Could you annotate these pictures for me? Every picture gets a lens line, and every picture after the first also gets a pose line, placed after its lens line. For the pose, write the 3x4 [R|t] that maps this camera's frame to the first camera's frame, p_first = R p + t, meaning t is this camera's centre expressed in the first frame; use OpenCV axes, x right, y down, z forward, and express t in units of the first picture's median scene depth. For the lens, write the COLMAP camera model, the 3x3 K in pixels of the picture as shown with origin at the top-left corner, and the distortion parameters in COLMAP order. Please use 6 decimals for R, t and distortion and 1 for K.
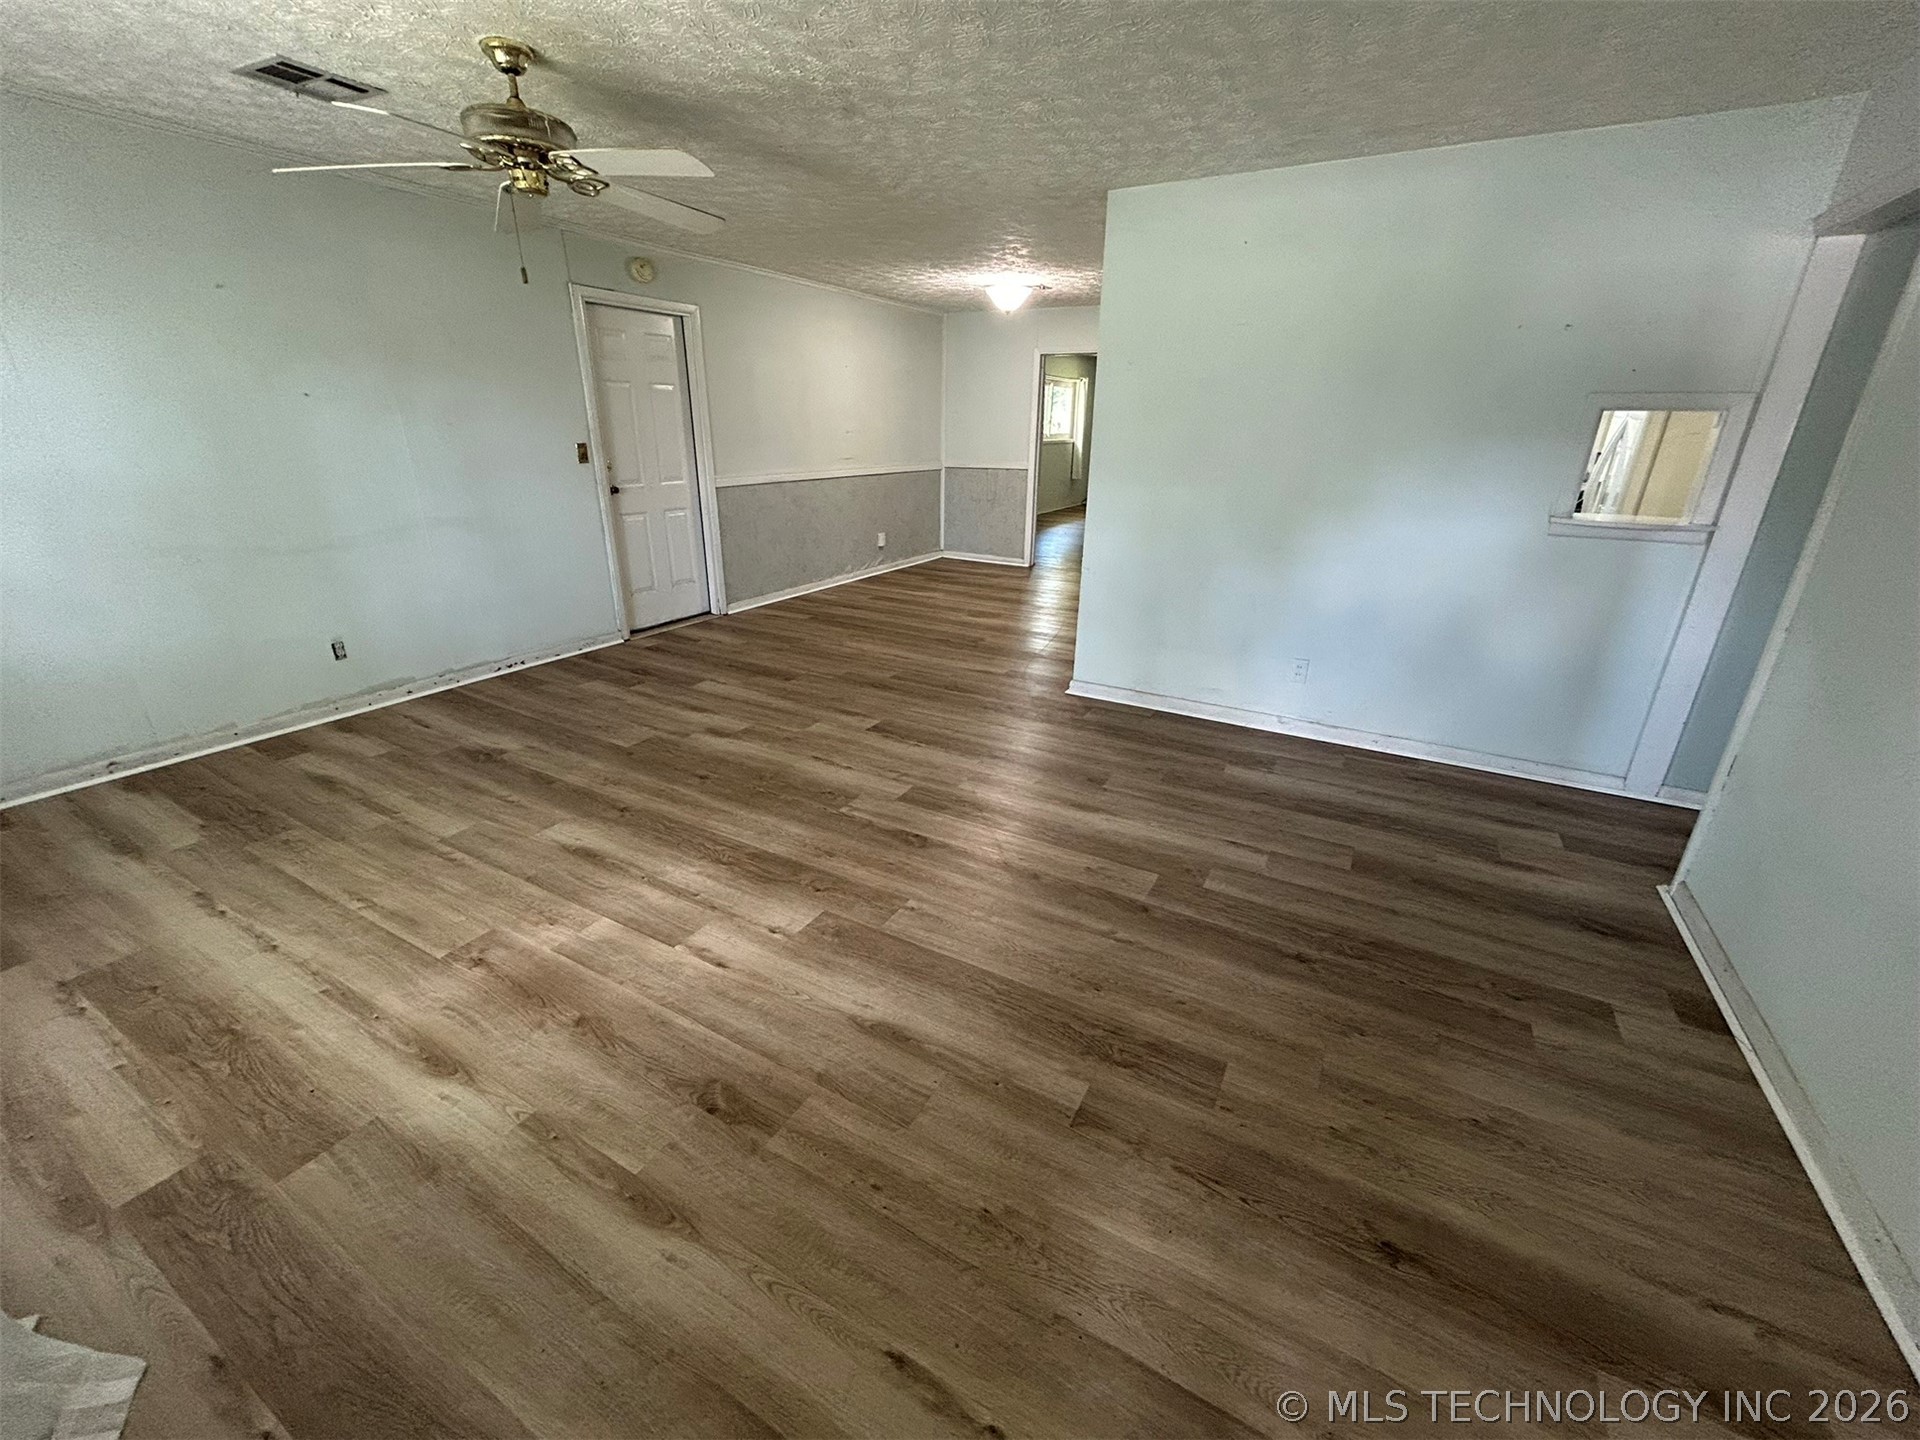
lens RADIAL K [[769.4, 0, 955.0], [0, 769.4, 712.6], [0, 0, 1]] dist [0.000575, 0.000314]
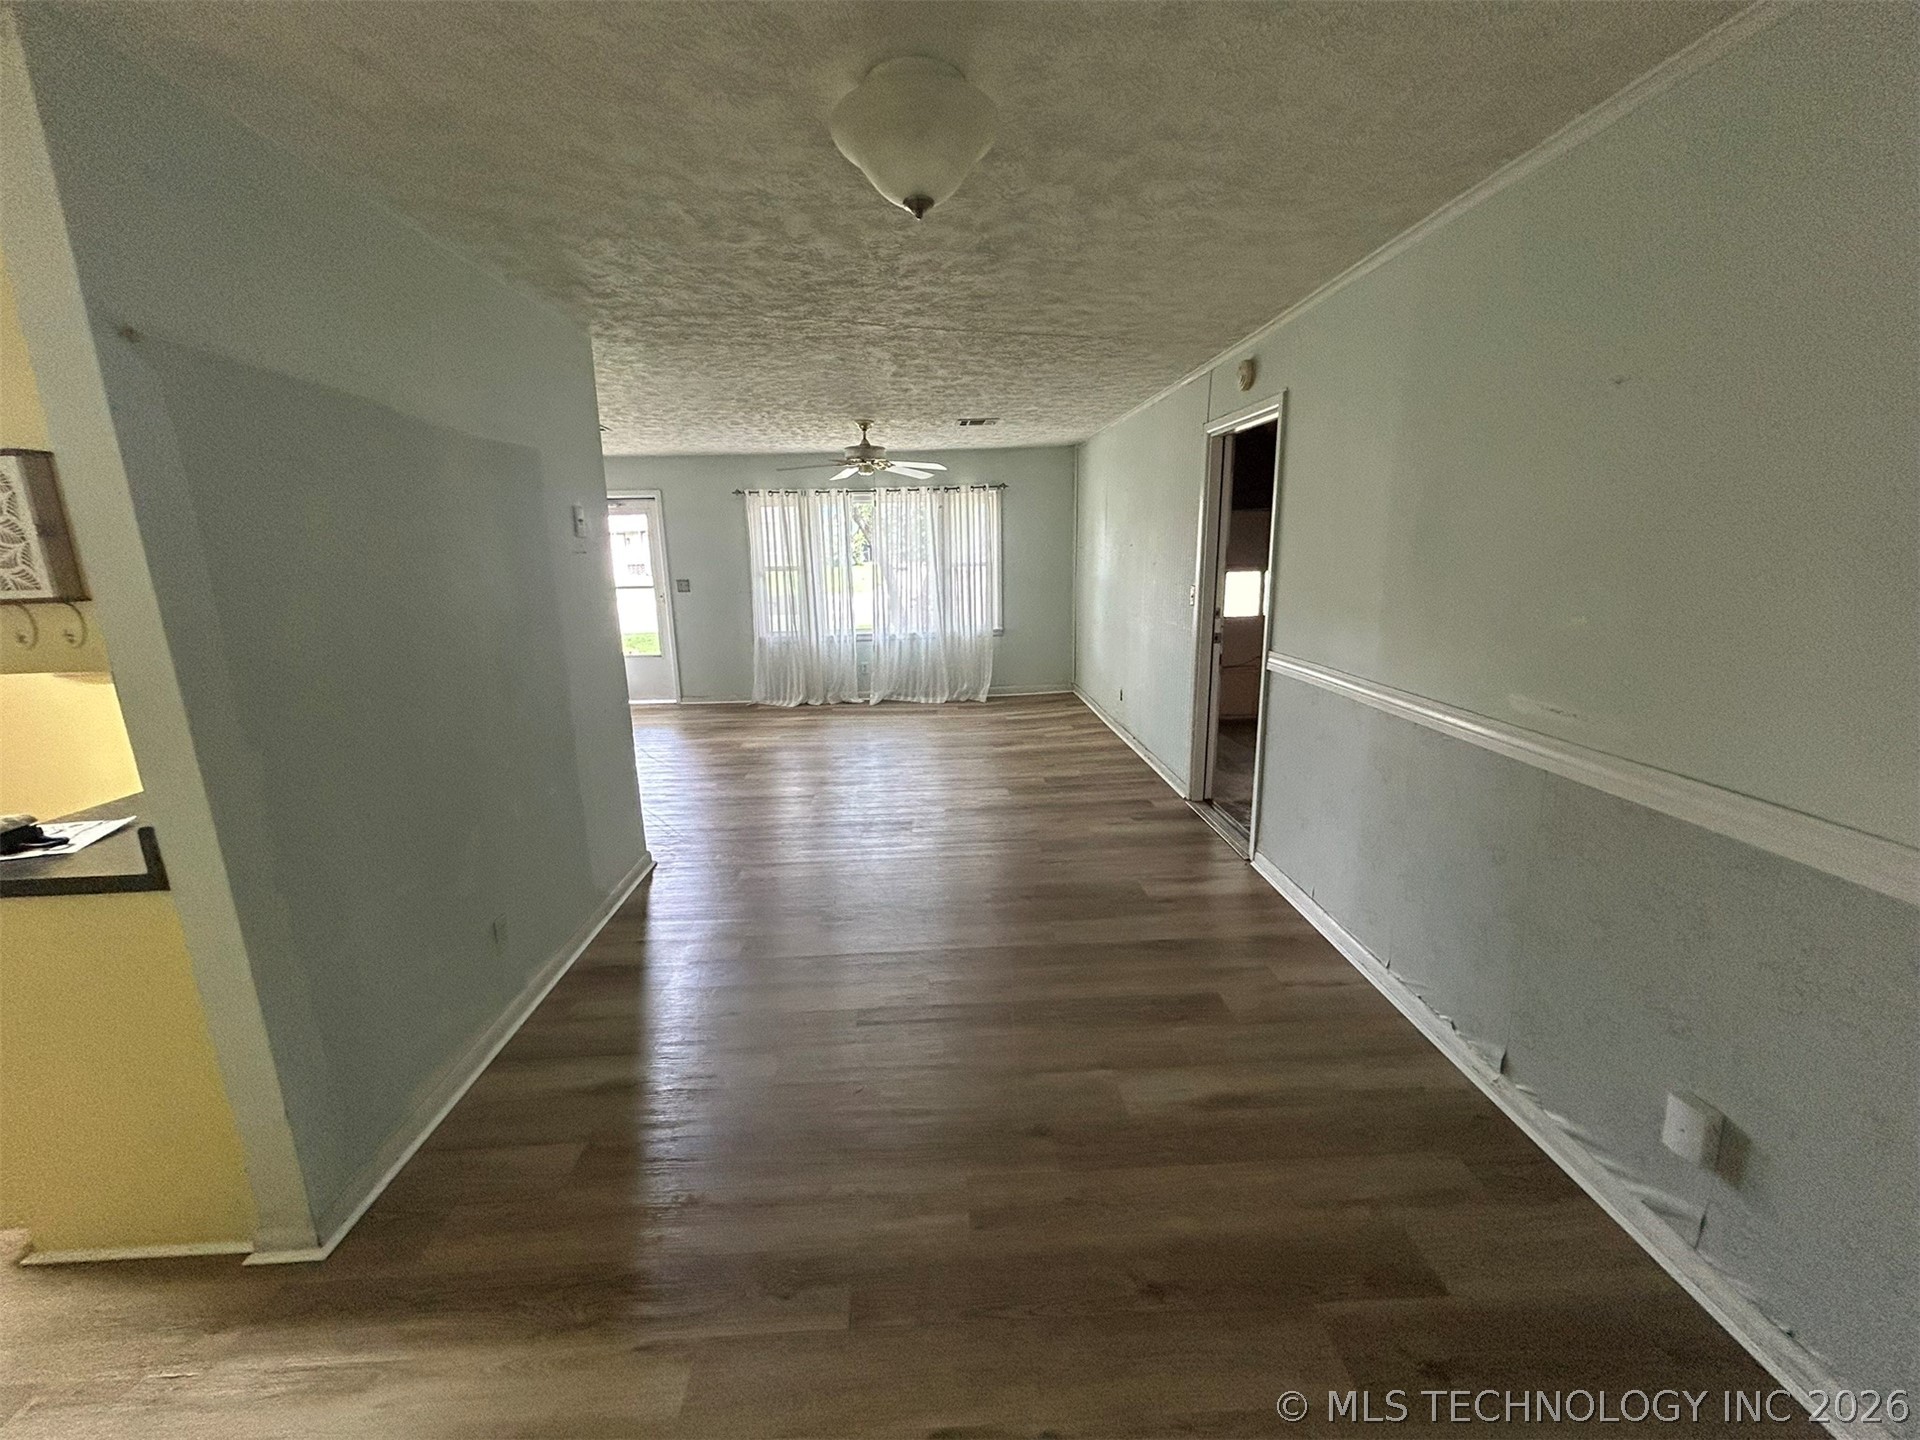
lens RADIAL K [[769.4, 0, 955.0], [0, 769.4, 712.6], [0, 0, 1]] dist [0.000575, 0.000314]
pose [[-0.849269, 0.119526, -0.514252, 0.240471], [-0.177678, 0.852516, 0.491576, -0.565689], [0.497164, 0.508852, -0.702778, 1.440750]]
